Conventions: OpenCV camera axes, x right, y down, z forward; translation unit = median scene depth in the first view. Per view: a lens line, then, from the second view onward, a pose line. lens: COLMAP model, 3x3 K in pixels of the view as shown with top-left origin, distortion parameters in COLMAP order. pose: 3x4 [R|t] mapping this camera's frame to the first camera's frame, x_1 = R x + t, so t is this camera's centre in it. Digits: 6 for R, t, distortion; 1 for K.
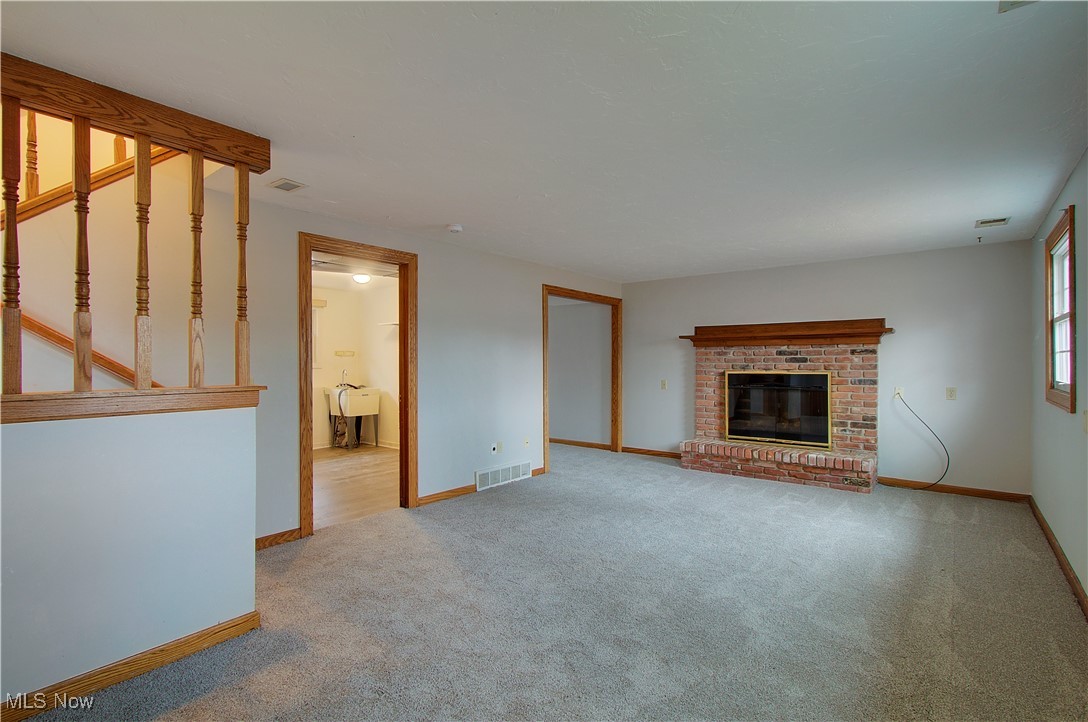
lens RADIAL K [[509.0, 0, 541.0], [0, 509.0, 360.2], [0, 0, 1]] dist [0.002834, 0.003953]
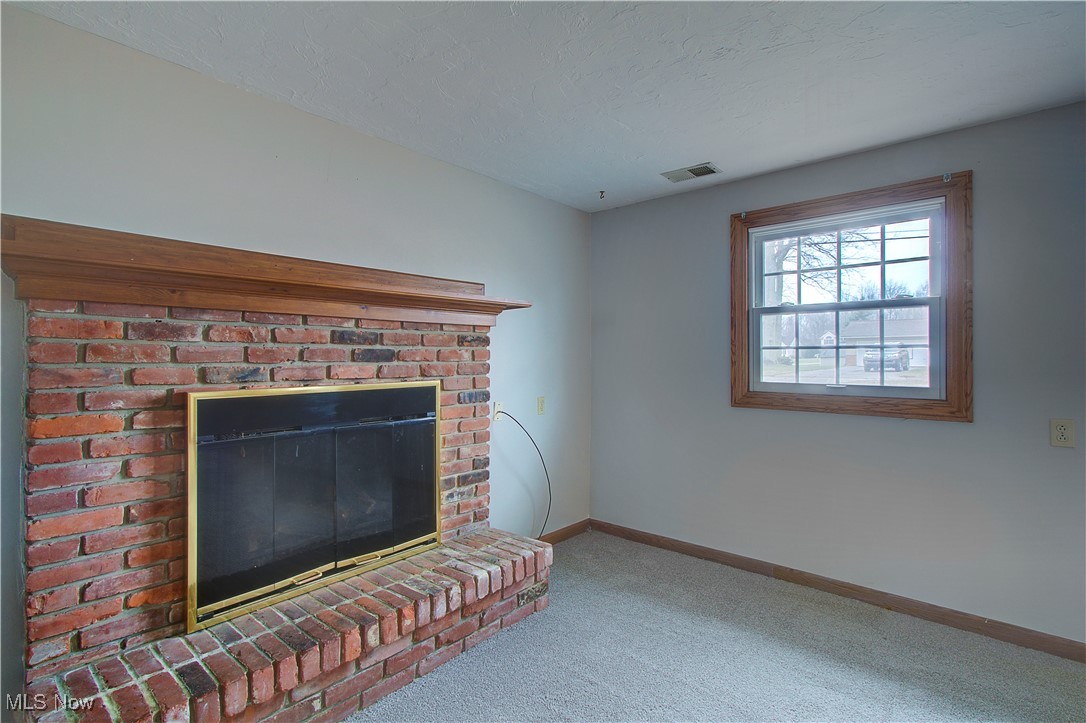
lens RADIAL K [[508.1, 0, 497.9], [0, 508.1, 356.2], [0, 0, 1]] dist [0.002834, 0.003953]
pose [[0.053116, 0.004987, 0.998576, 0.087759], [-0.005024, 0.999976, -0.004727, 0.001397], [-0.998576, -0.004766, 0.053140, 0.877852]]
